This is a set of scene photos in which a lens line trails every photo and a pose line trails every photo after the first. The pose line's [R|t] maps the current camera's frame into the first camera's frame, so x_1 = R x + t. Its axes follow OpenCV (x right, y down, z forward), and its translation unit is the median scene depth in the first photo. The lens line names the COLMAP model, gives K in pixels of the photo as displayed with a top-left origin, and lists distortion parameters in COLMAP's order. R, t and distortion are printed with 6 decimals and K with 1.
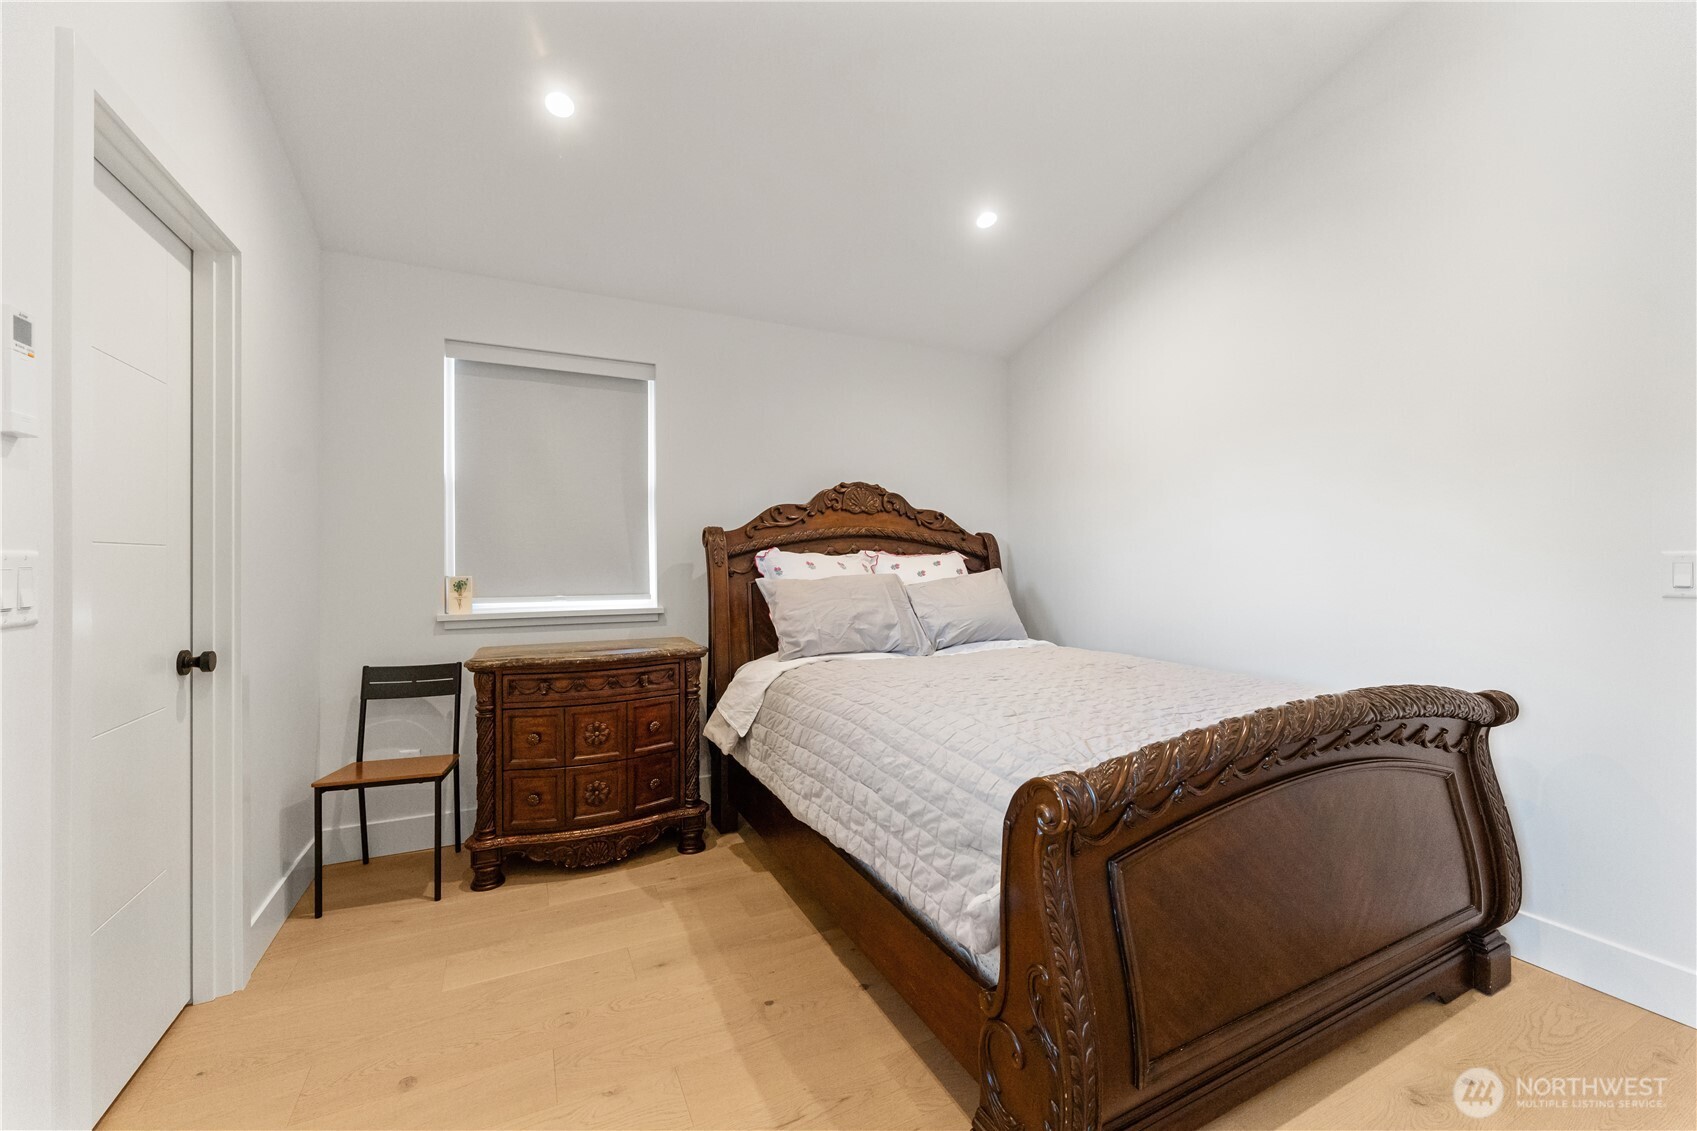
lens RADIAL K [[680.9, 0, 848.1], [0, 680.9, 563.2], [0, 0, 1]] dist [-0.002569, -0.000242]
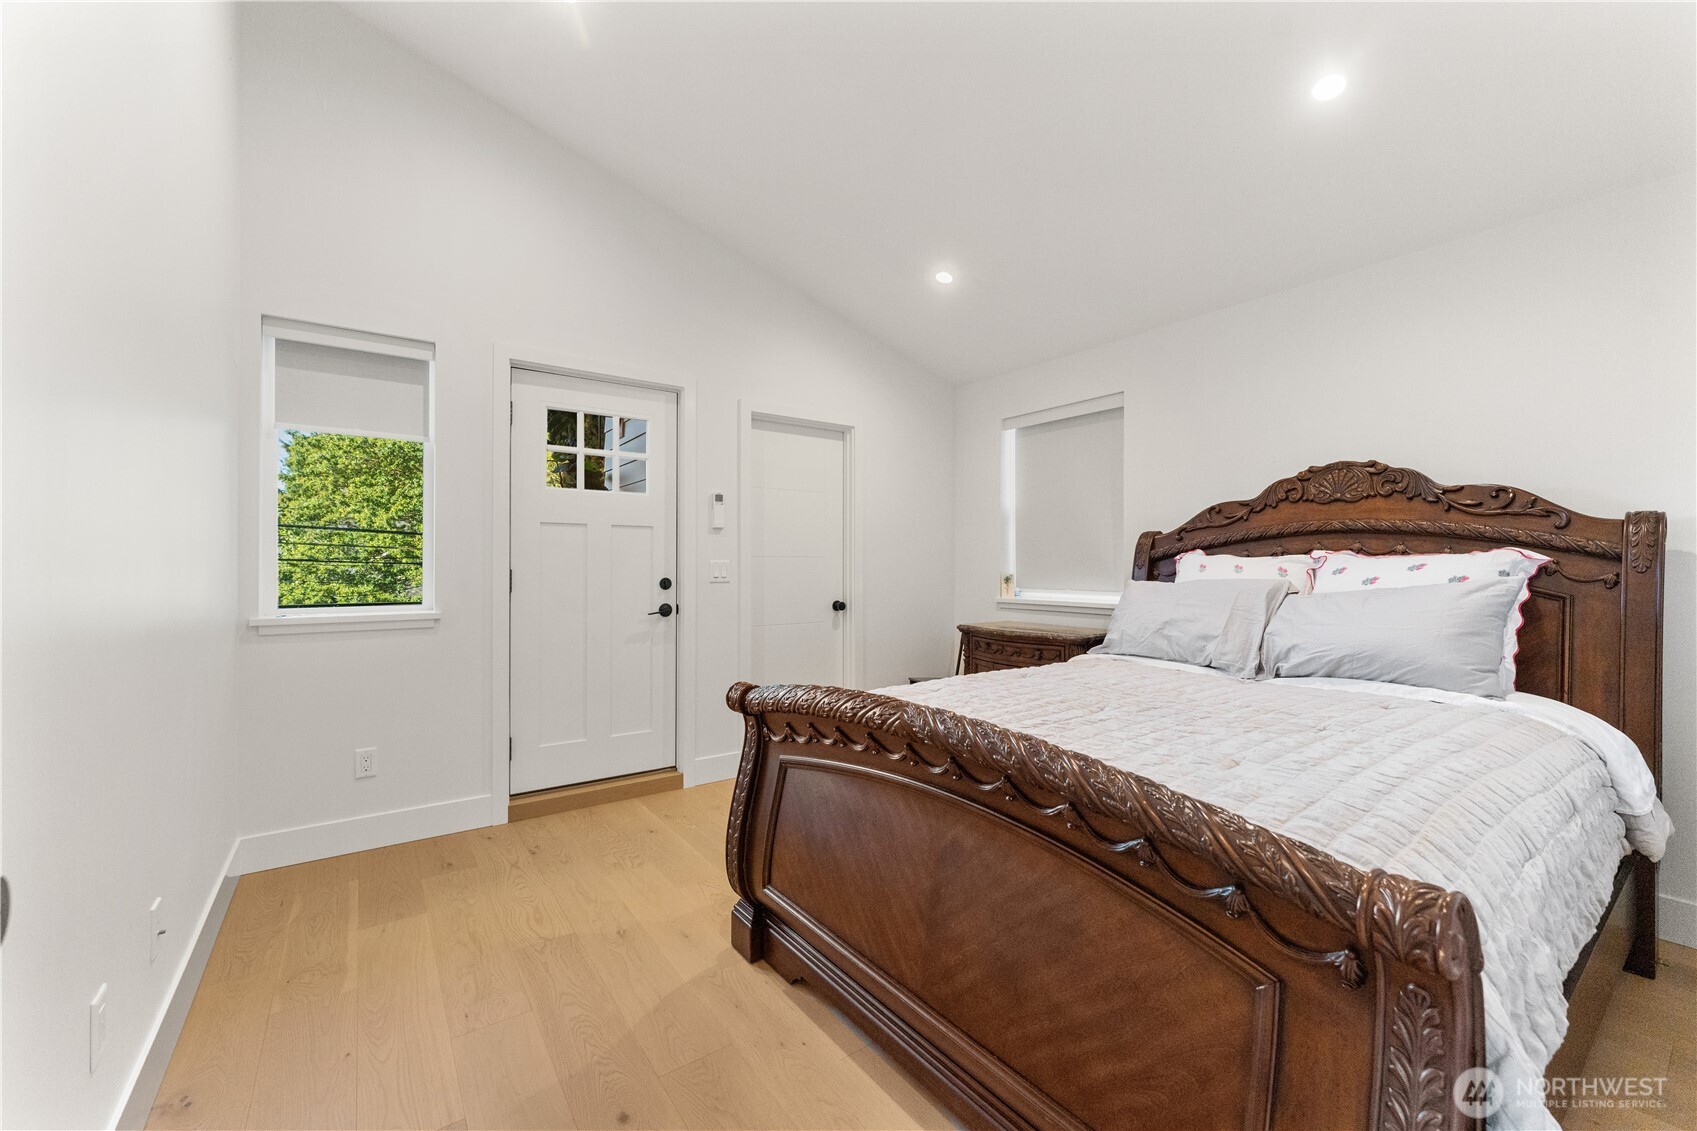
lens RADIAL K [[680.9, 0, 839.7], [0, 680.9, 566.6], [0, 0, 1]] dist [-0.002569, -0.000242]
pose [[0.144623, 0.004430, -0.989477, 0.758354], [-0.002790, 0.999988, 0.004069, -0.001275], [0.989483, 0.002172, 0.144633, 0.351744]]
